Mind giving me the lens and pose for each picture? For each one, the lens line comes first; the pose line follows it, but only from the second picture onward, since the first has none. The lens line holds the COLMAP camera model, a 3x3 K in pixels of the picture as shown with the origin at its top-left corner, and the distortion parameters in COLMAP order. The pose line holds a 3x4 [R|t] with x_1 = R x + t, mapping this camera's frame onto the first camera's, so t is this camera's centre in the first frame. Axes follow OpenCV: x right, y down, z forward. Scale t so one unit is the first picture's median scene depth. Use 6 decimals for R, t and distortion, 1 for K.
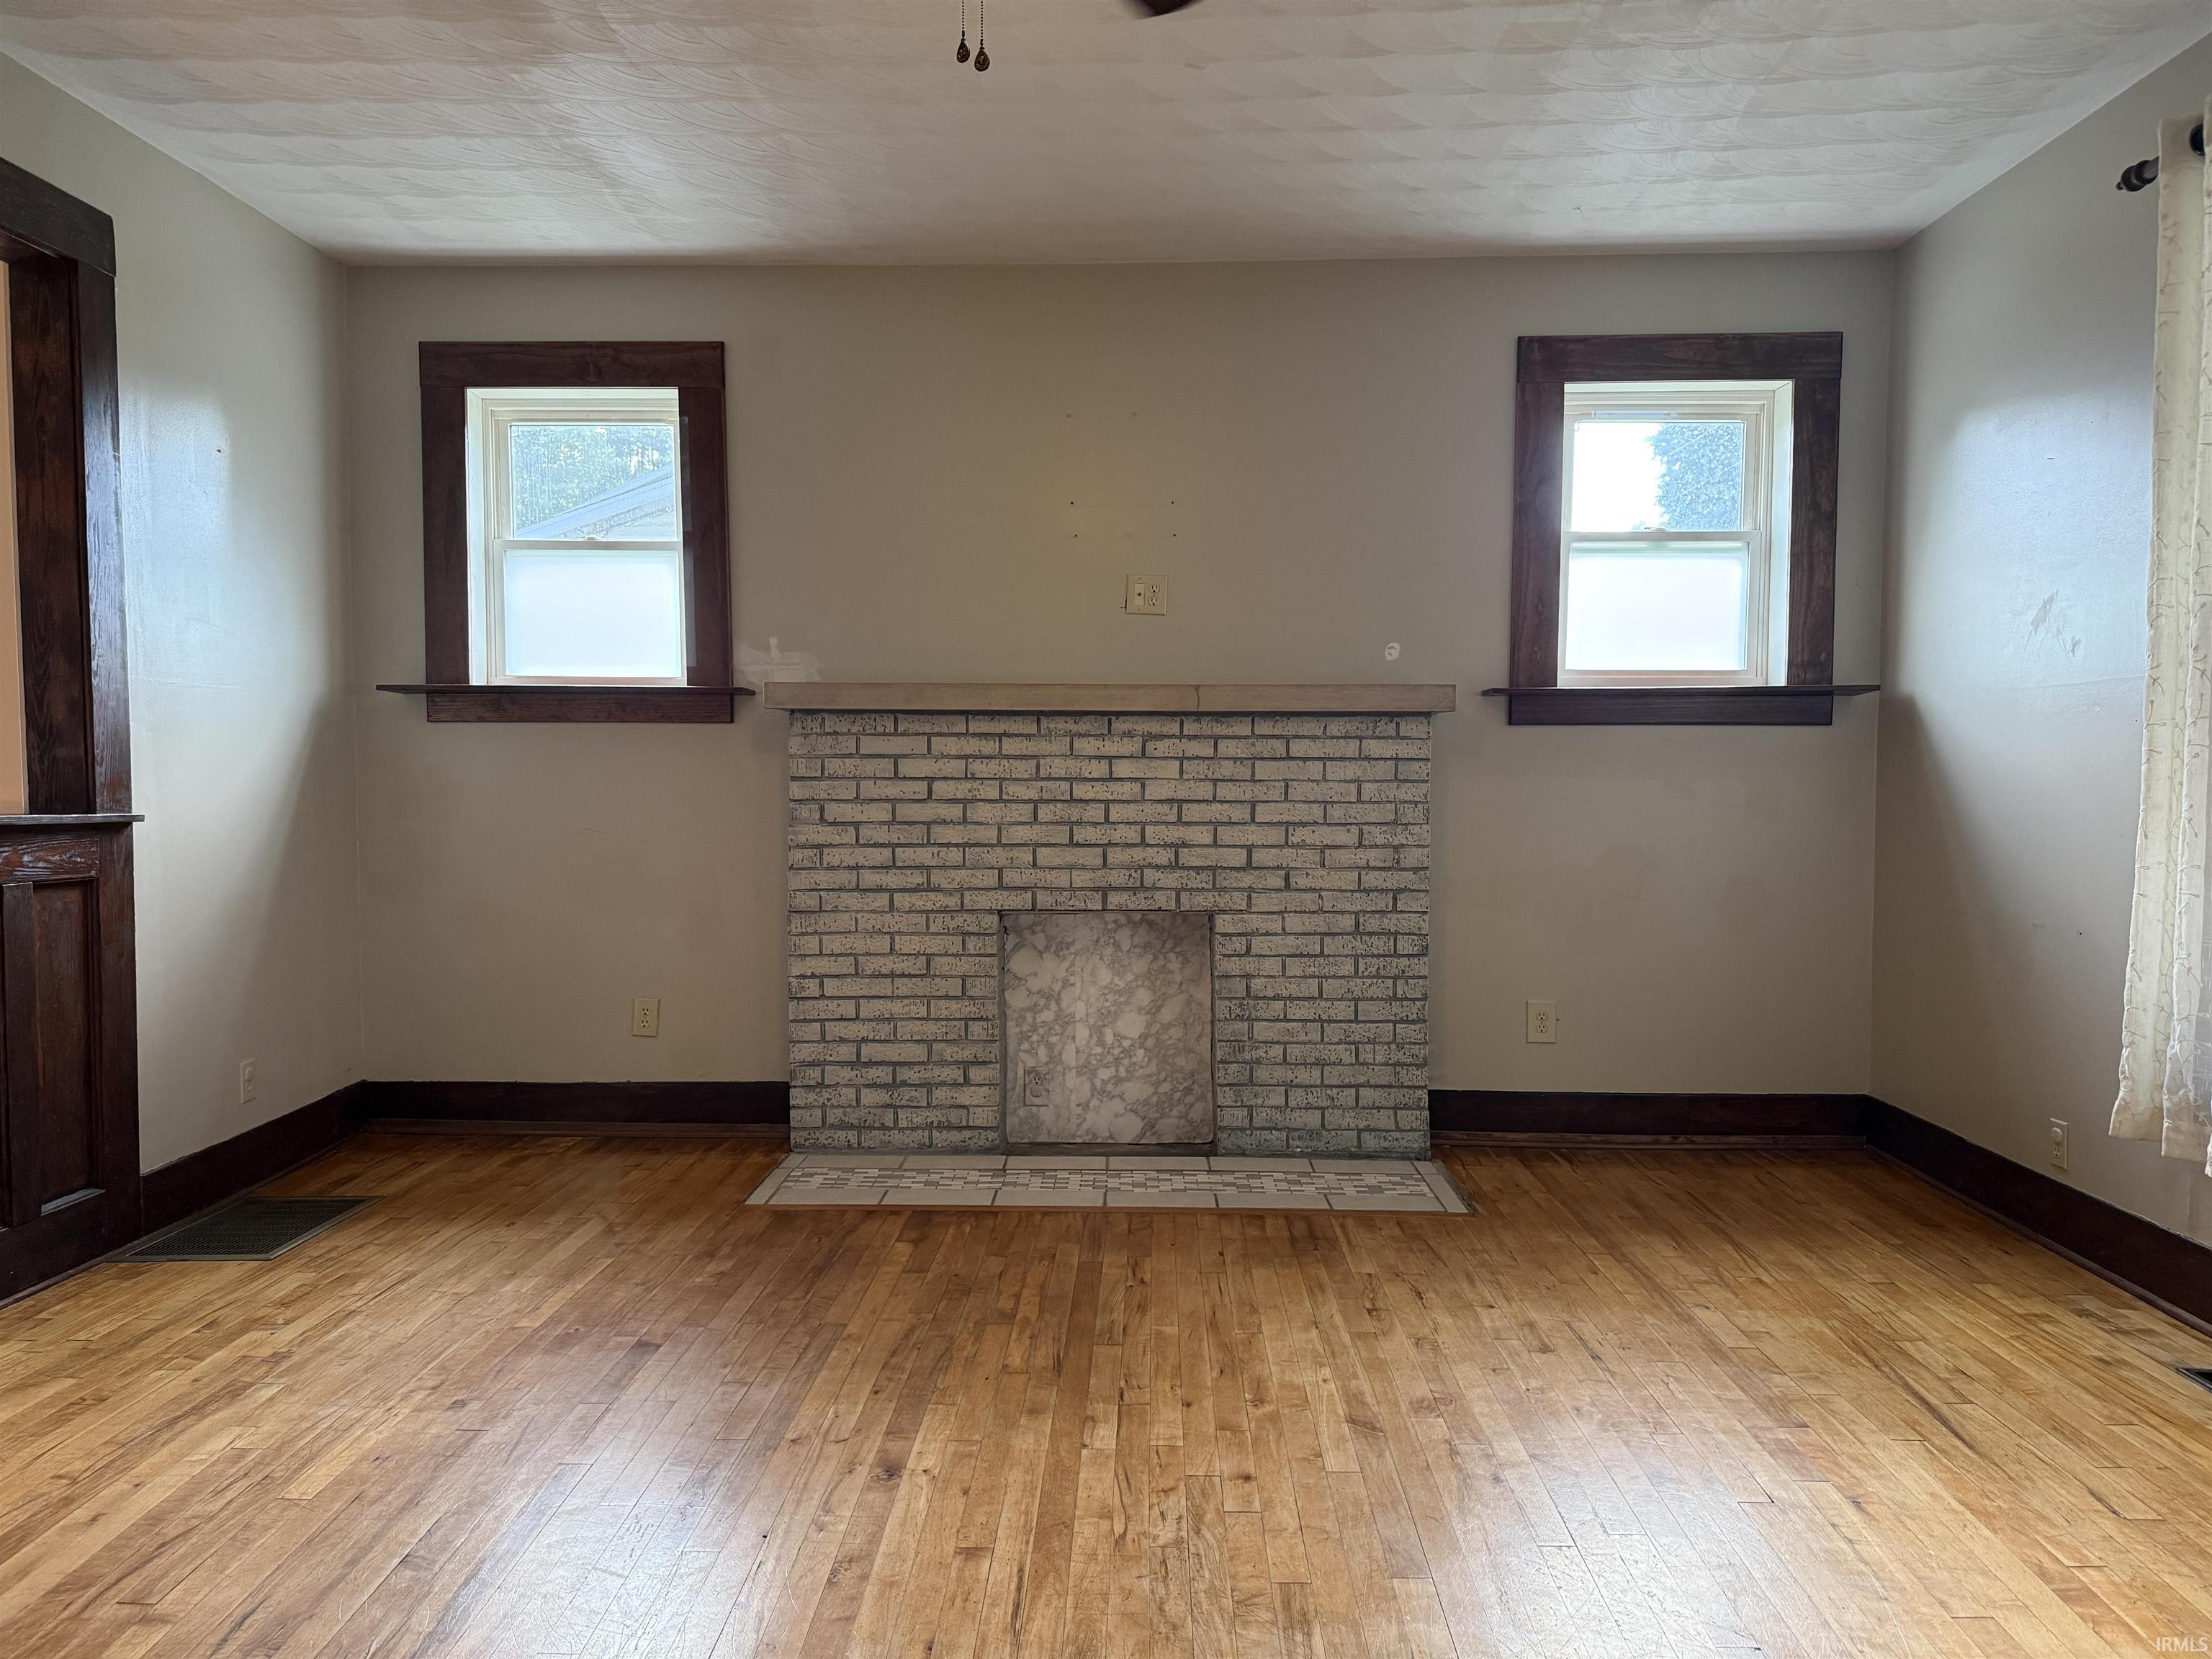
lens RADIAL K [[1553.7, 0, 1127.3], [0, 1553.7, 829.0], [0, 0, 1]] dist [0.038966, -0.055904]
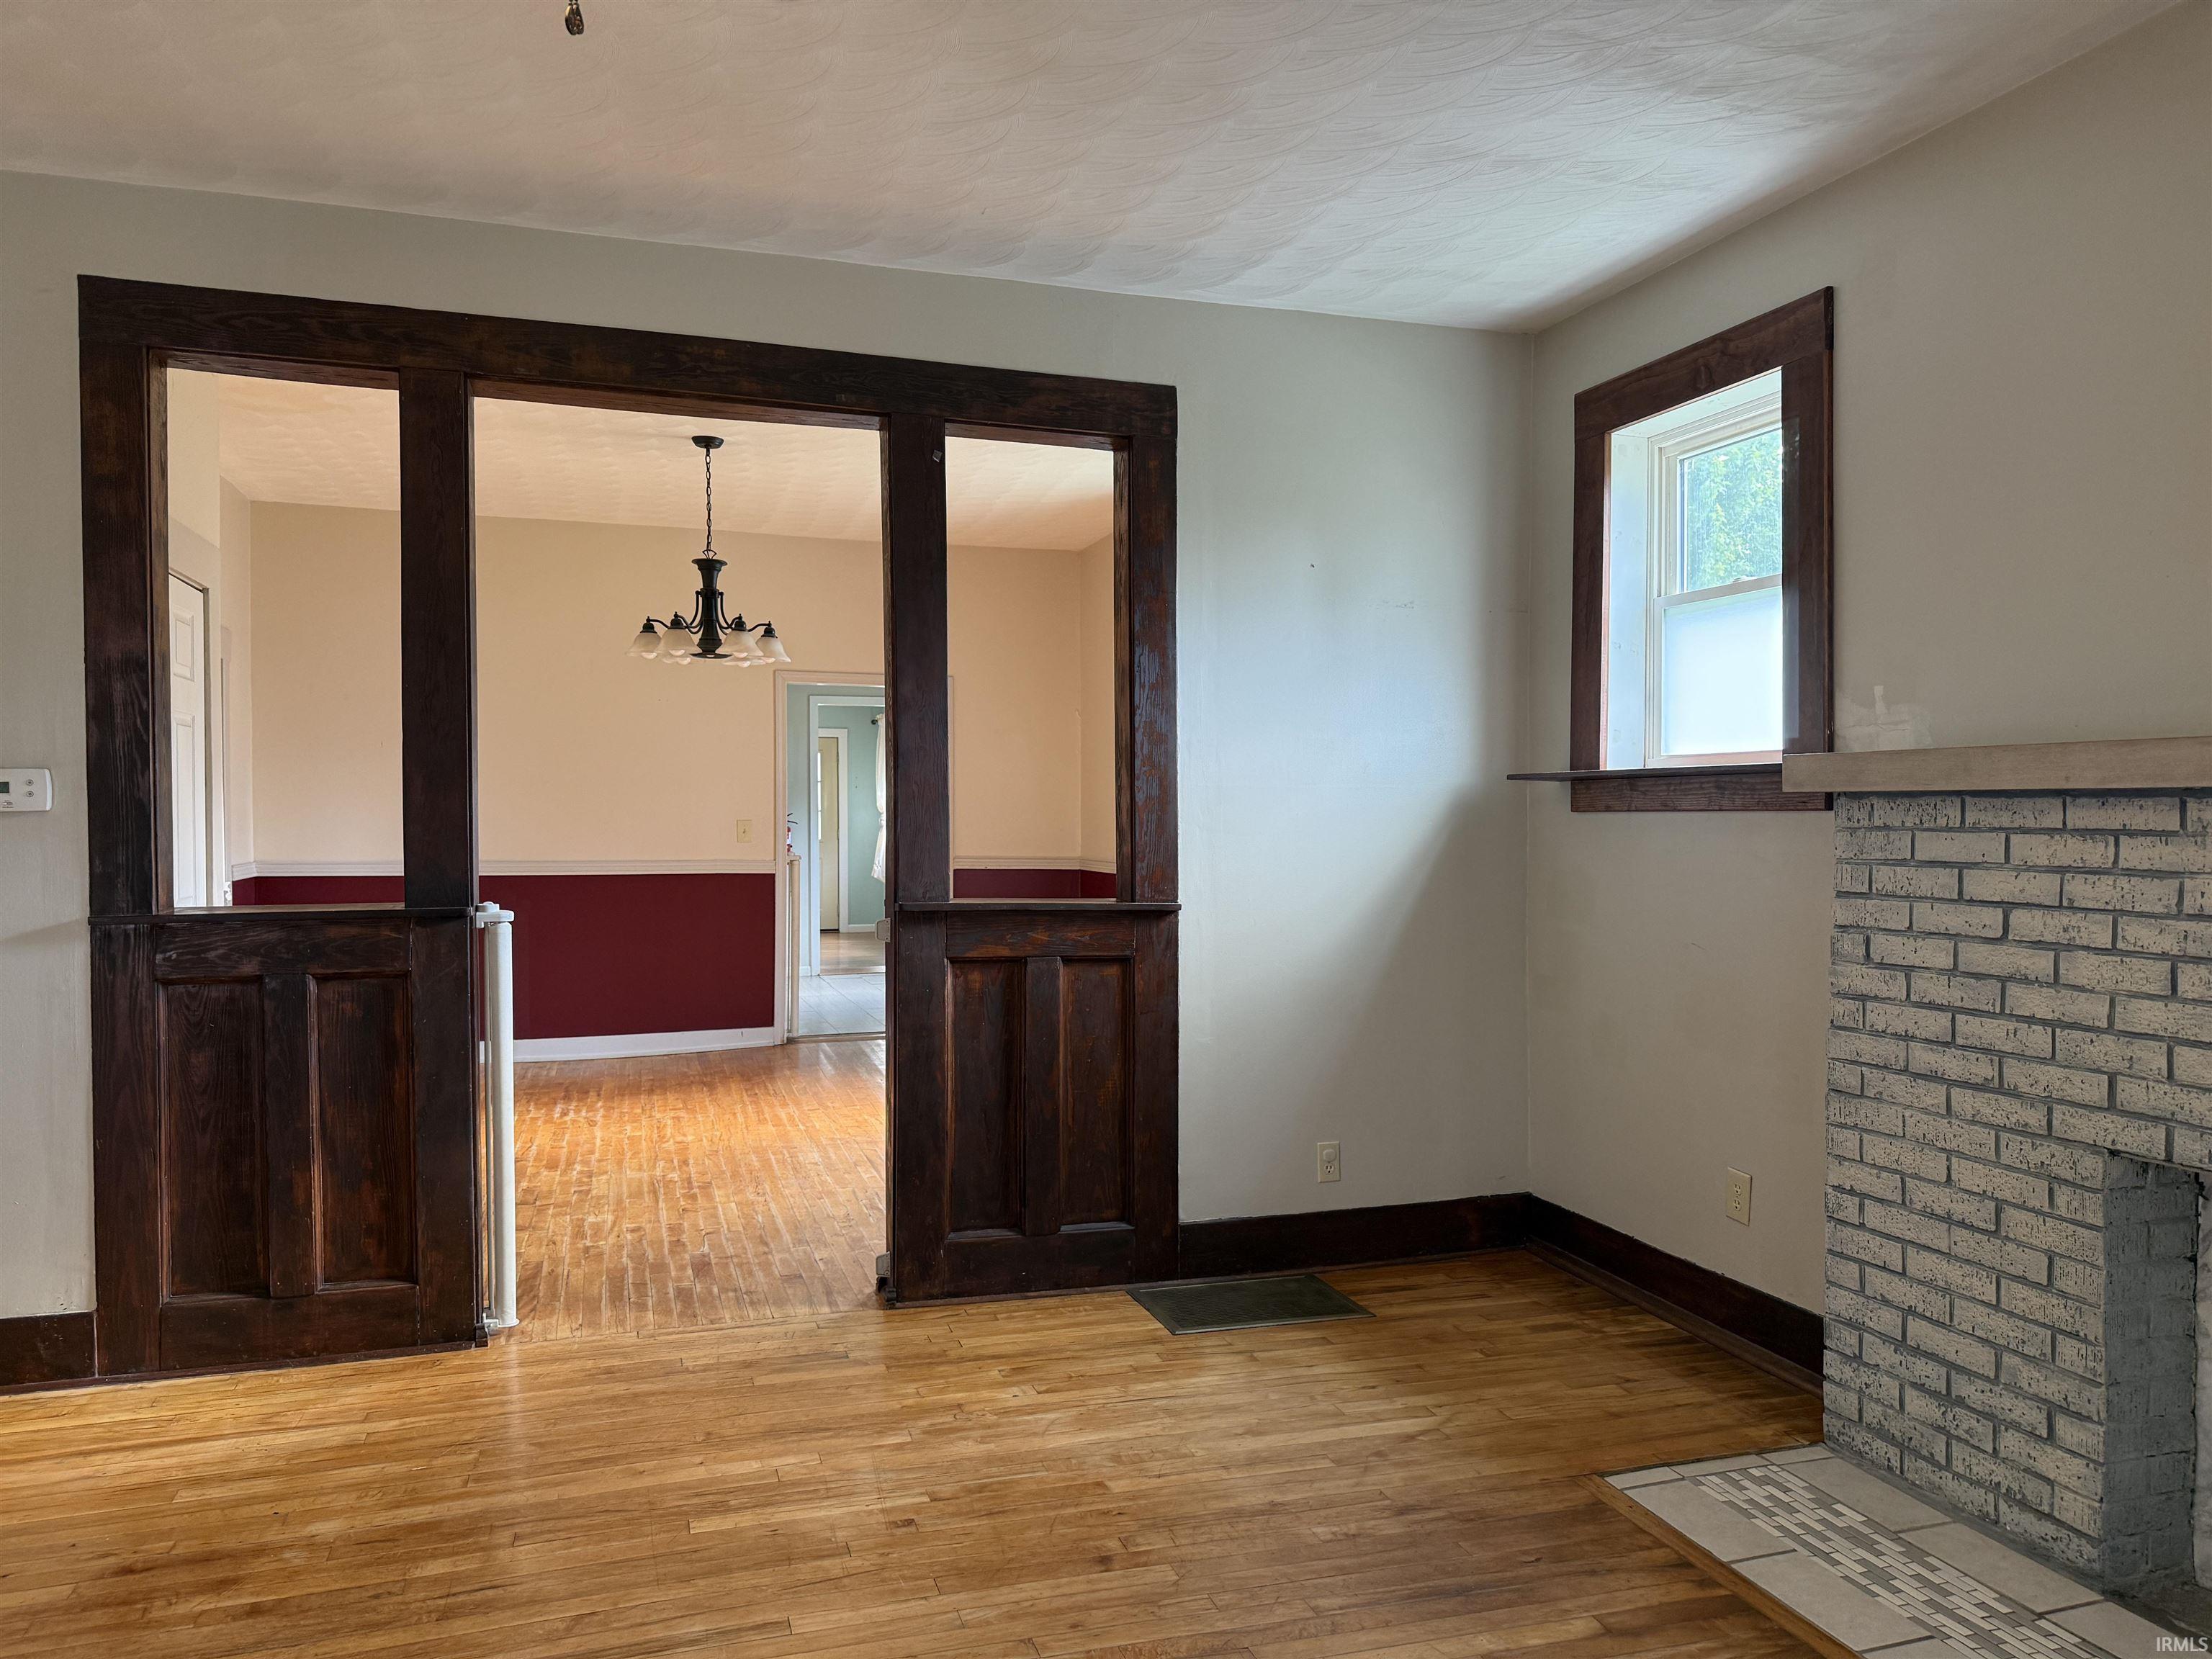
lens RADIAL K [[1553.7, 0, 1126.7], [0, 1553.7, 822.8], [0, 0, 1]] dist [0.038966, -0.055904]
pose [[0.298645, 0.003718, -0.954357, 0.344309], [-0.039230, 0.999195, -0.008384, -0.045501], [0.953558, 0.039943, 0.298550, 0.497842]]
